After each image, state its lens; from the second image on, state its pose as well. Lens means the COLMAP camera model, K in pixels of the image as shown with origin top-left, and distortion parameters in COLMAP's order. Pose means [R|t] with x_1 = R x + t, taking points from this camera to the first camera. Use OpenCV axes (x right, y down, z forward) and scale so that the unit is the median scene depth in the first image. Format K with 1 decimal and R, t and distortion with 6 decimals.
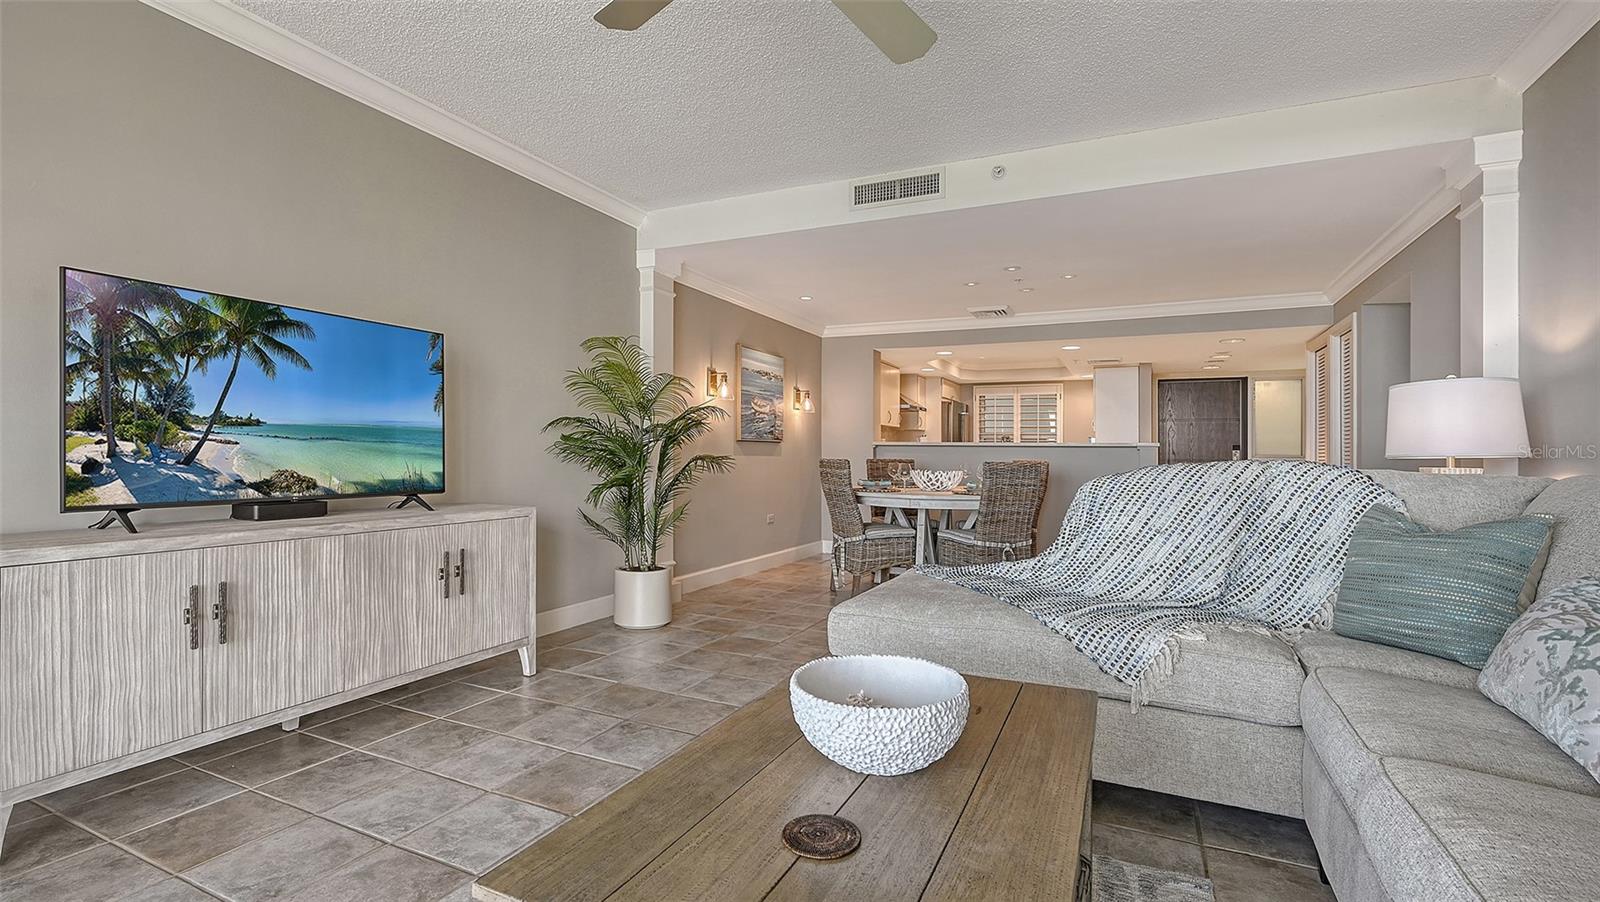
lens RADIAL K [[716.0, 0, 790.9], [0, 716.0, 443.4], [0, 0, 1]] dist [0.001044, -0.000558]
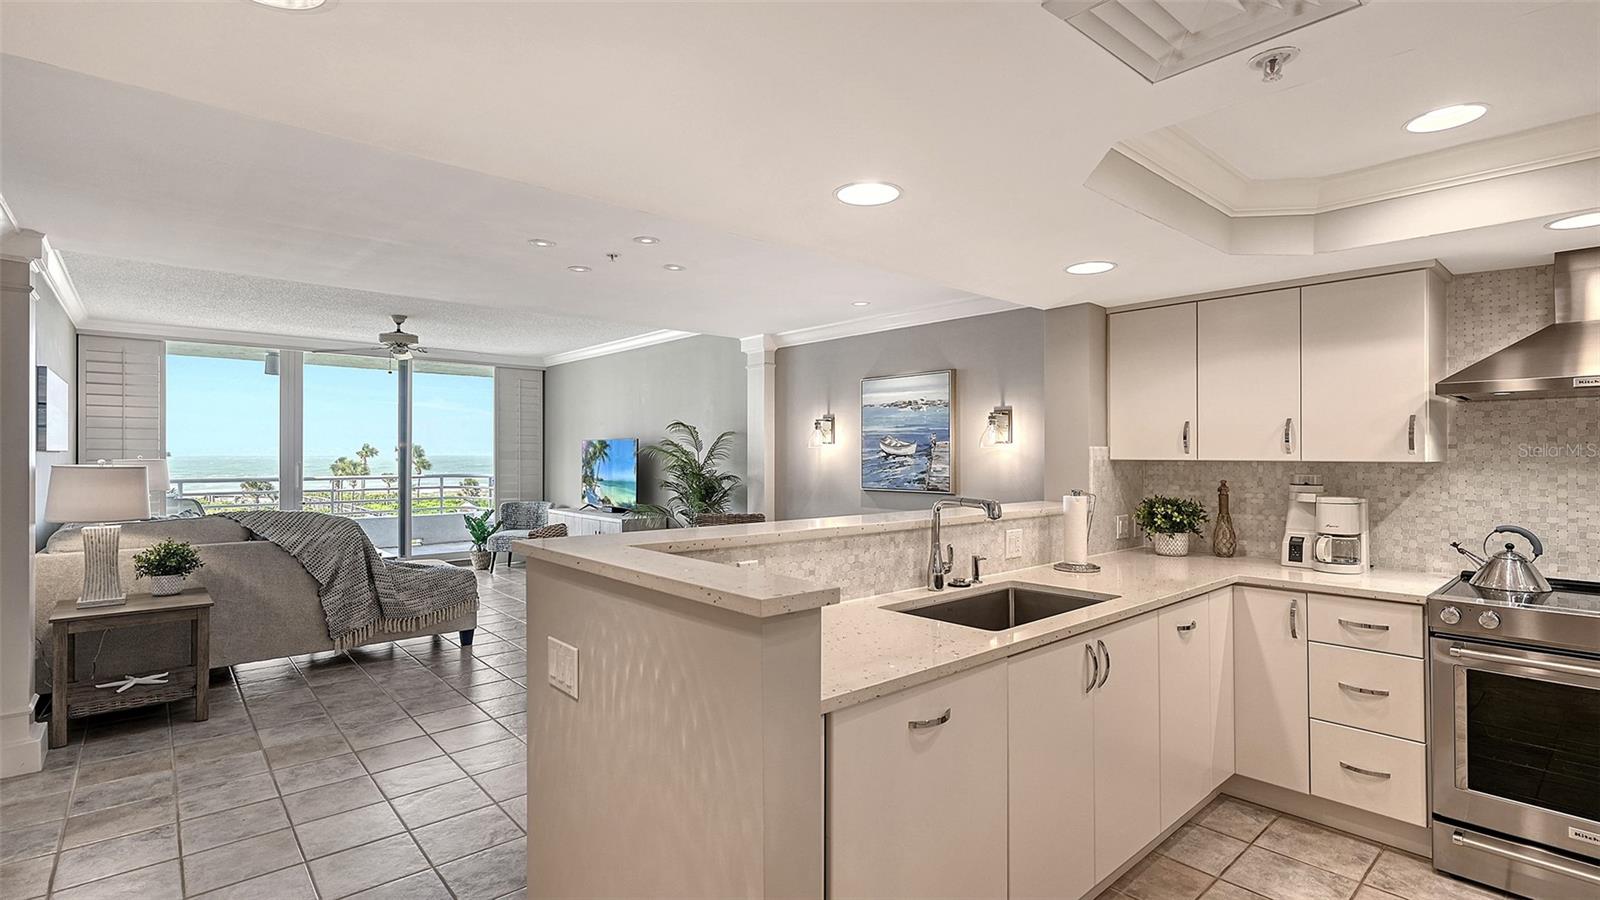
lens RADIAL K [[733.4, 0, 791.8], [0, 733.4, 448.5], [0, 0, 1]] dist [-0.005026, 0.000089]
pose [[-0.389605, -0.019130, -0.920783, 1.700763], [0.008907, 0.999659, -0.024537, -0.072355], [0.920939, -0.017761, -0.389302, 2.762003]]
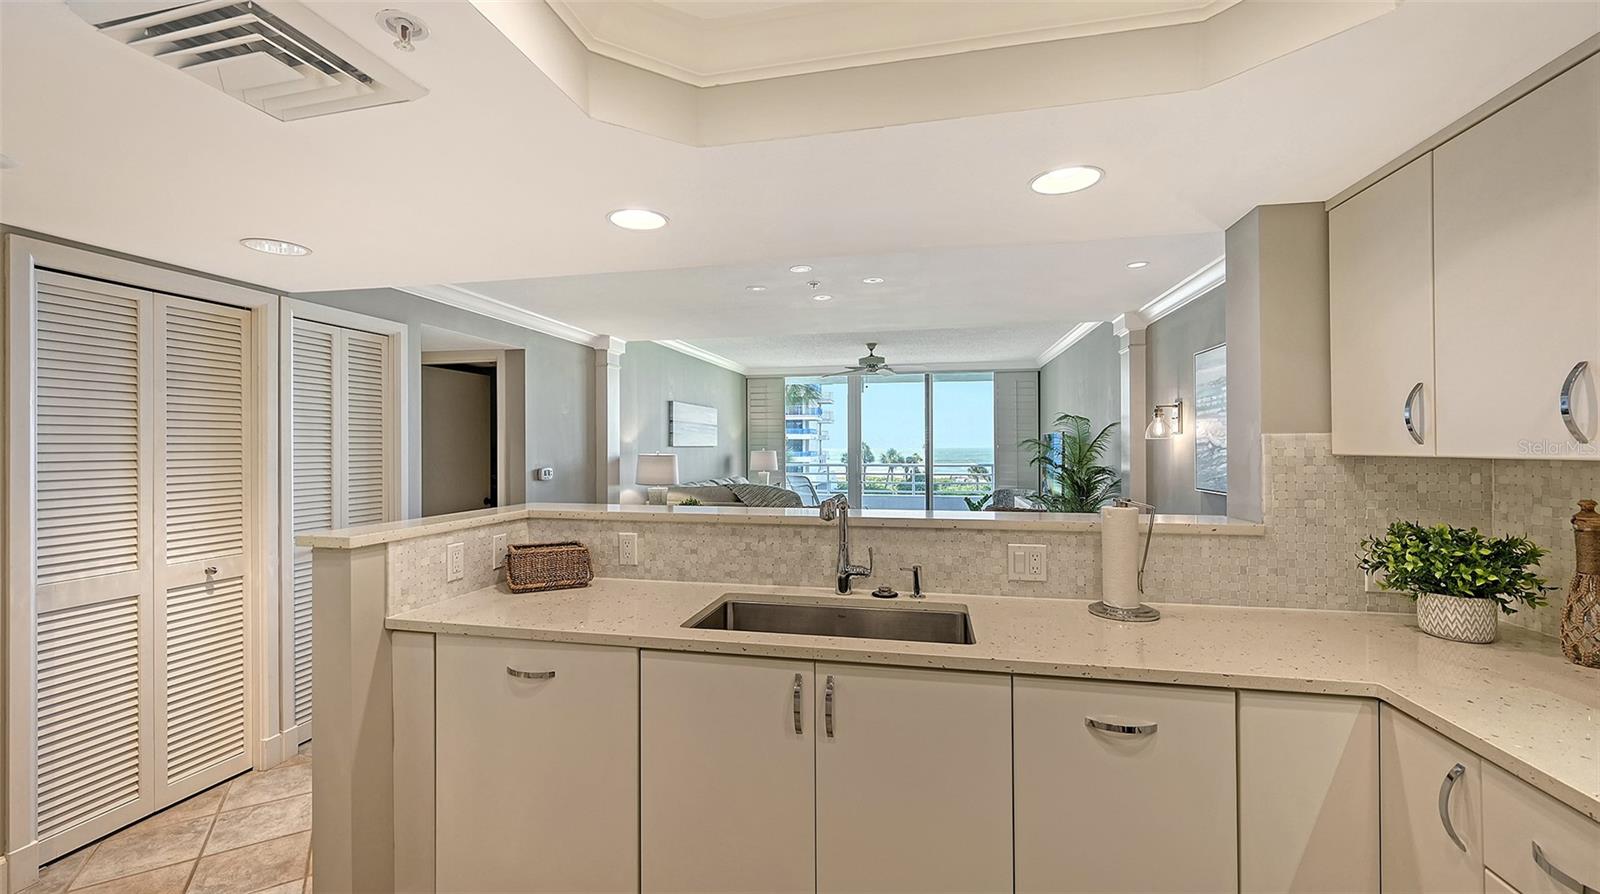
lens RADIAL K [[643.2, 0, 796.2], [0, 643.2, 446.4], [0, 0, 1]] dist [0.004058, 0.001287]
pose [[-0.969377, -0.008924, -0.245414, 1.006121], [-0.004464, 0.999815, -0.018722, -0.073110], [0.245536, -0.017053, -0.969238, 3.295865]]
